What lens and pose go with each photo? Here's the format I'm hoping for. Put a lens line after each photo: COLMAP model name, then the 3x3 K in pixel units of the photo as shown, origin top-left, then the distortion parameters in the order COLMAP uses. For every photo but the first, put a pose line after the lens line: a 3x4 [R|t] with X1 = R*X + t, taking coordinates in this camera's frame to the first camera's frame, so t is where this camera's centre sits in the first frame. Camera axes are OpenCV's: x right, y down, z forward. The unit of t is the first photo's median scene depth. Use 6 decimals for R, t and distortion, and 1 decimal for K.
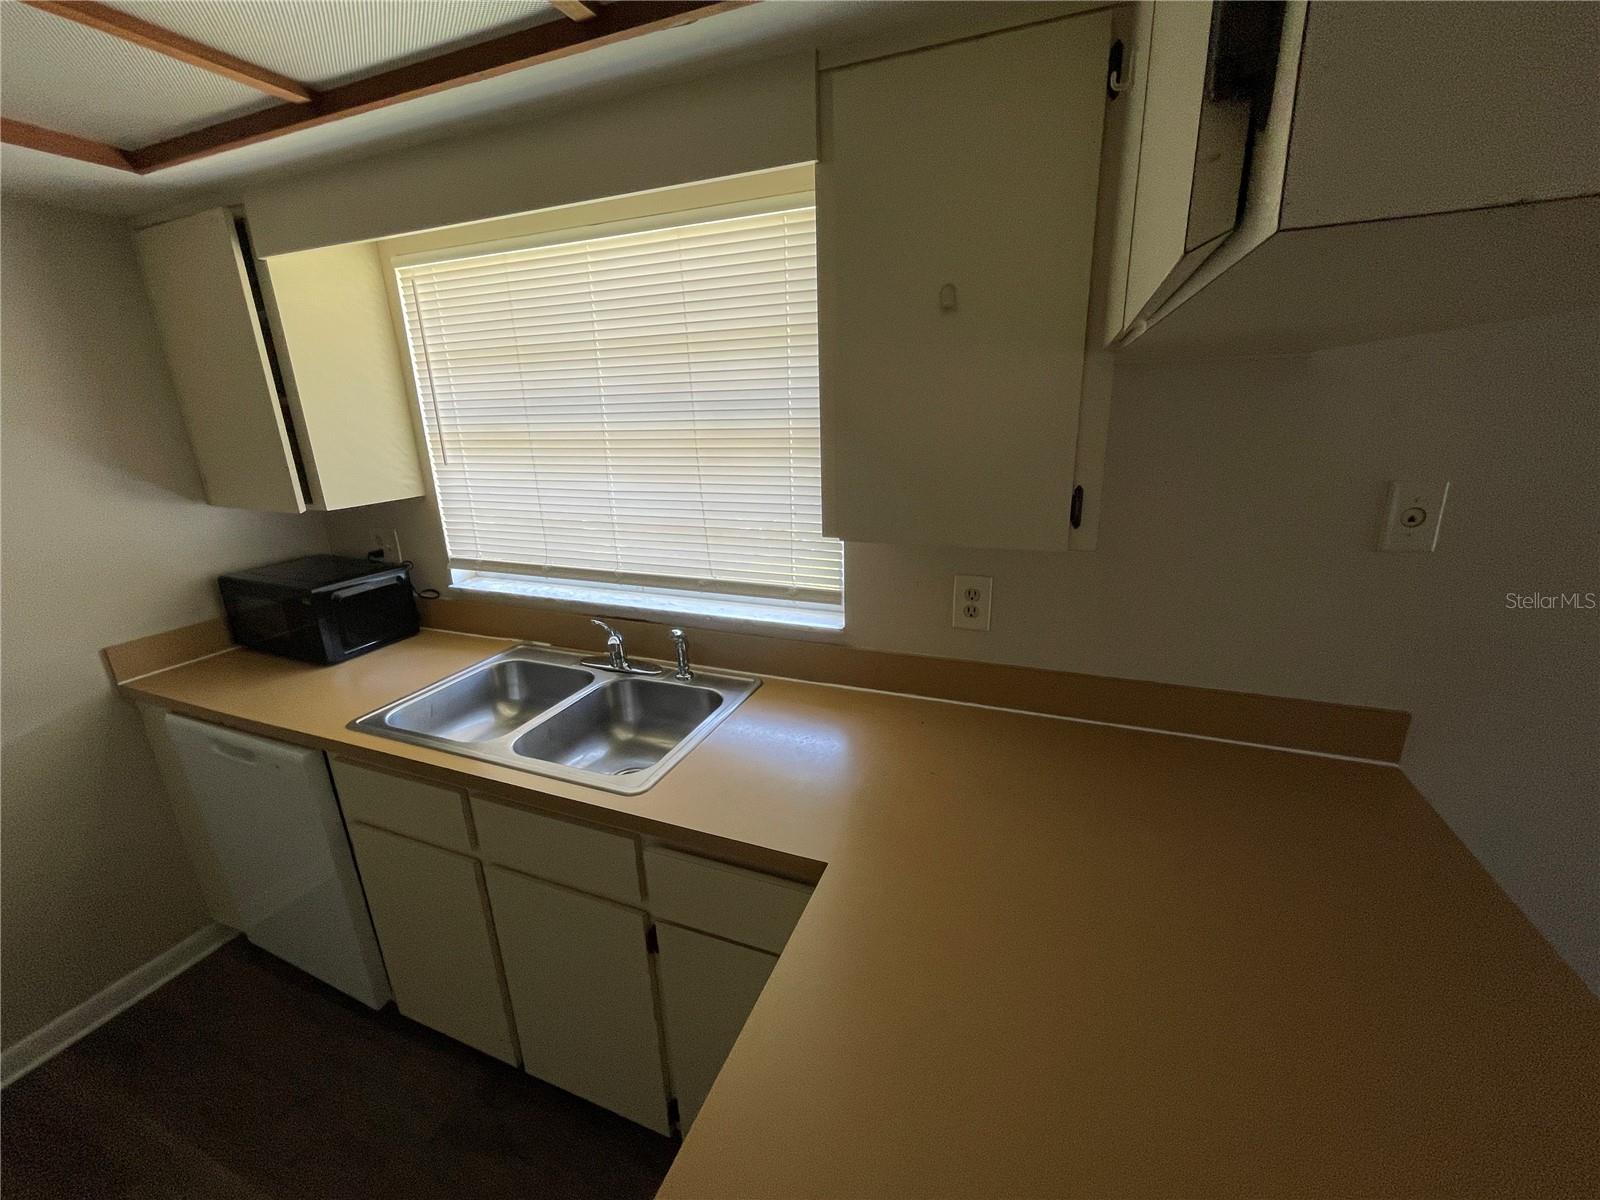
lens RADIAL K [[654.7, 0, 800.0], [0, 654.7, 600.0], [0, 0, 1]] dist [-0.011600, -0.000205]
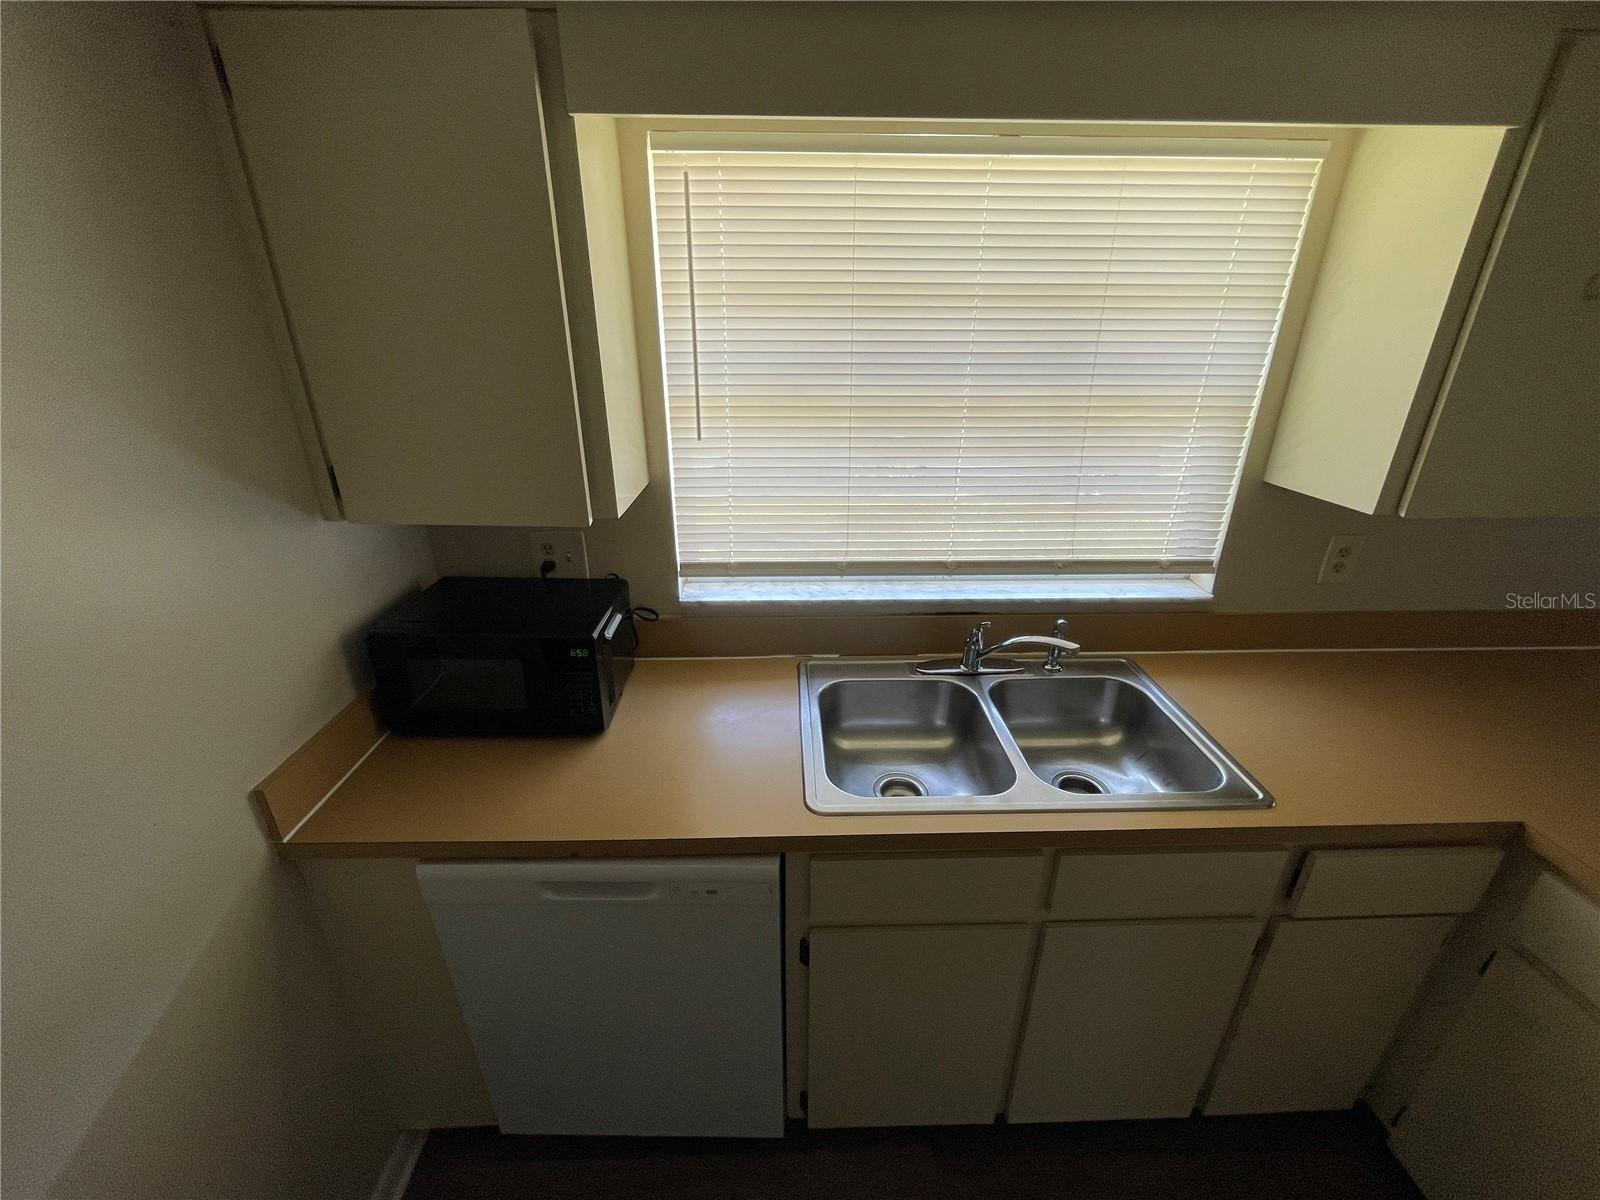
lens RADIAL K [[624.0, 0, 800.0], [0, 624.0, 600.0], [0, 0, 1]] dist [0.012460, 0.000006]
pose [[0.916597, -0.113788, 0.383277, -0.781759], [0.091724, 0.992924, 0.075425, -0.072830], [-0.389148, -0.033979, 0.920548, 0.308163]]
